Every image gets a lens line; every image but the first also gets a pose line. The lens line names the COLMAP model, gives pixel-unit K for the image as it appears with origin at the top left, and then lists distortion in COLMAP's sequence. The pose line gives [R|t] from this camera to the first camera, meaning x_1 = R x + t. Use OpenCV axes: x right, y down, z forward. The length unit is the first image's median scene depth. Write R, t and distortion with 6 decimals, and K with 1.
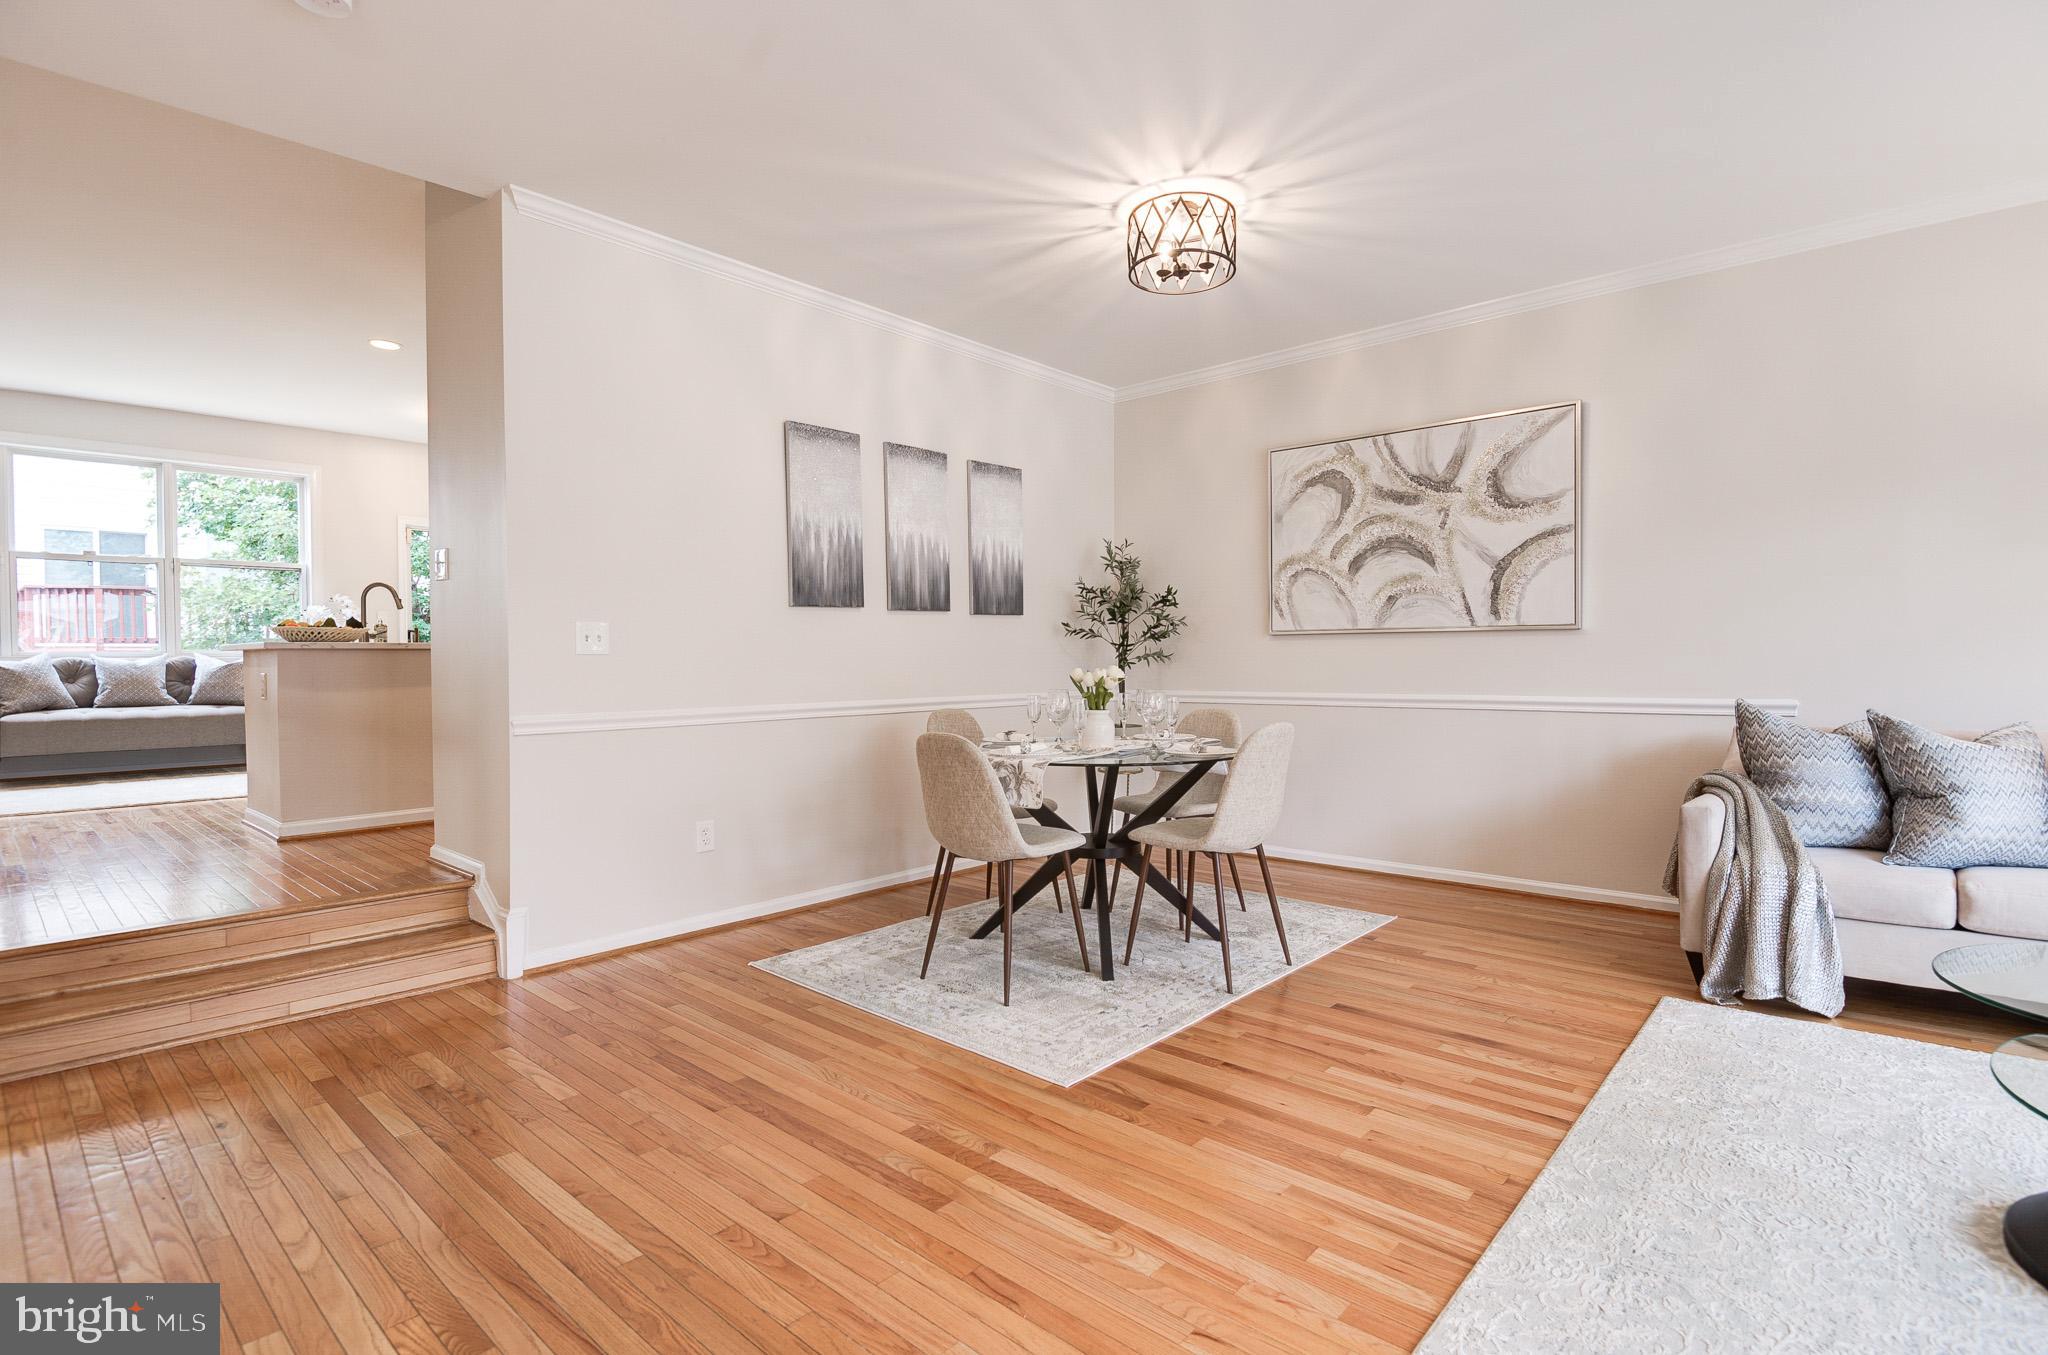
lens RADIAL K [[994.2, 0, 1018.0], [0, 994.2, 673.0], [0, 0, 1]] dist [0.003677, -0.014478]
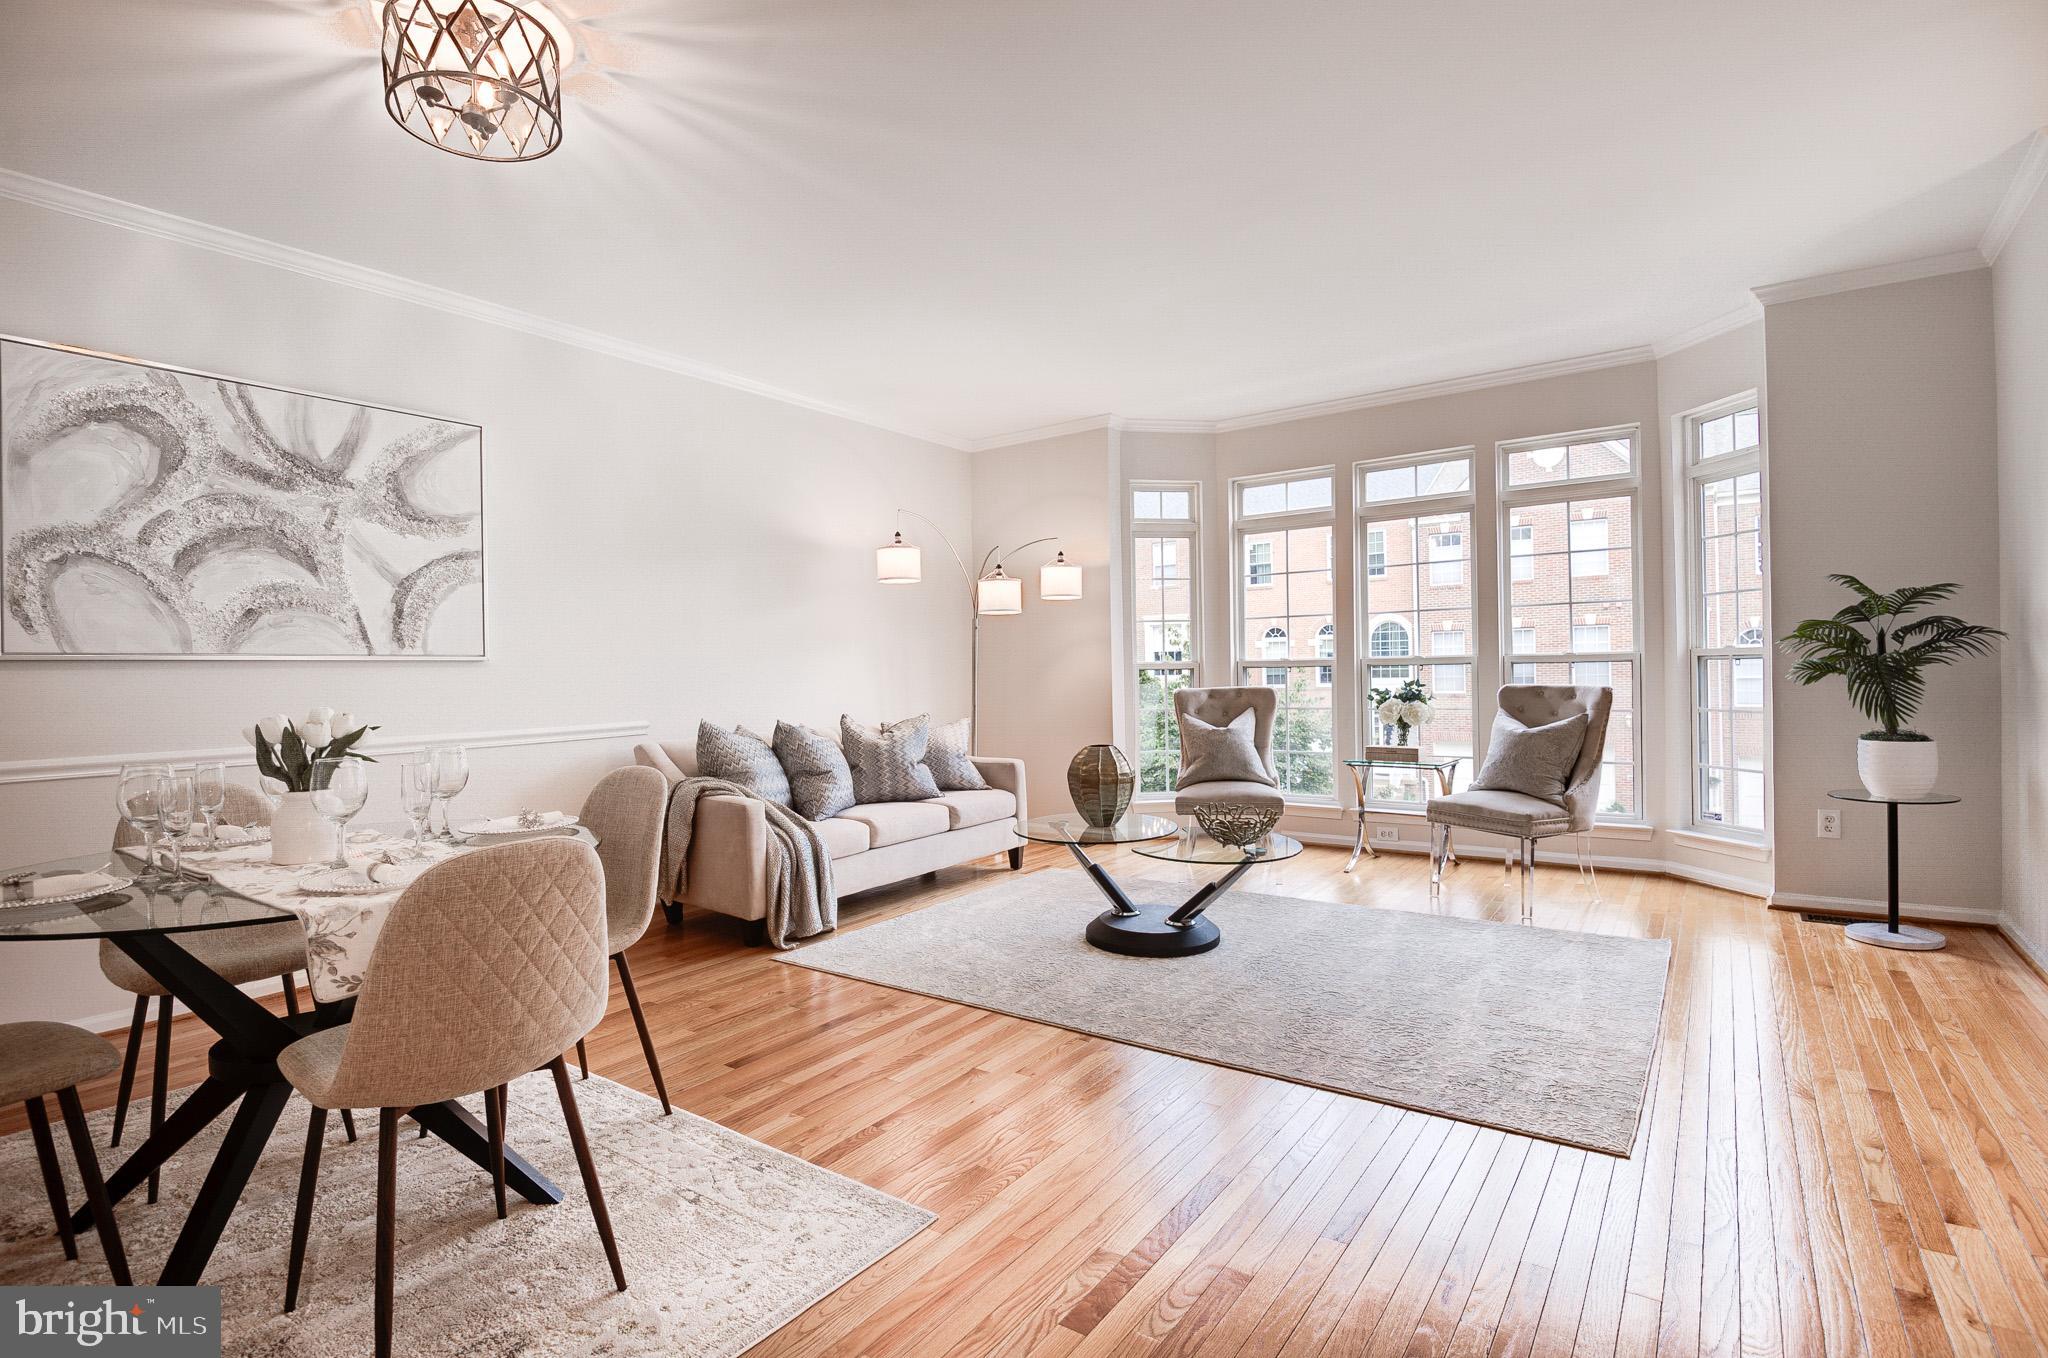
lens RADIAL K [[994.2, 0, 1018.0], [0, 994.2, 674.5], [0, 0, 1]] dist [0.003677, -0.014478]
pose [[-0.129281, 0.007529, 0.991579, -0.419964], [0.036903, 0.999315, -0.002777, -0.008580], [-0.990921, 0.036234, -0.129471, 0.567602]]
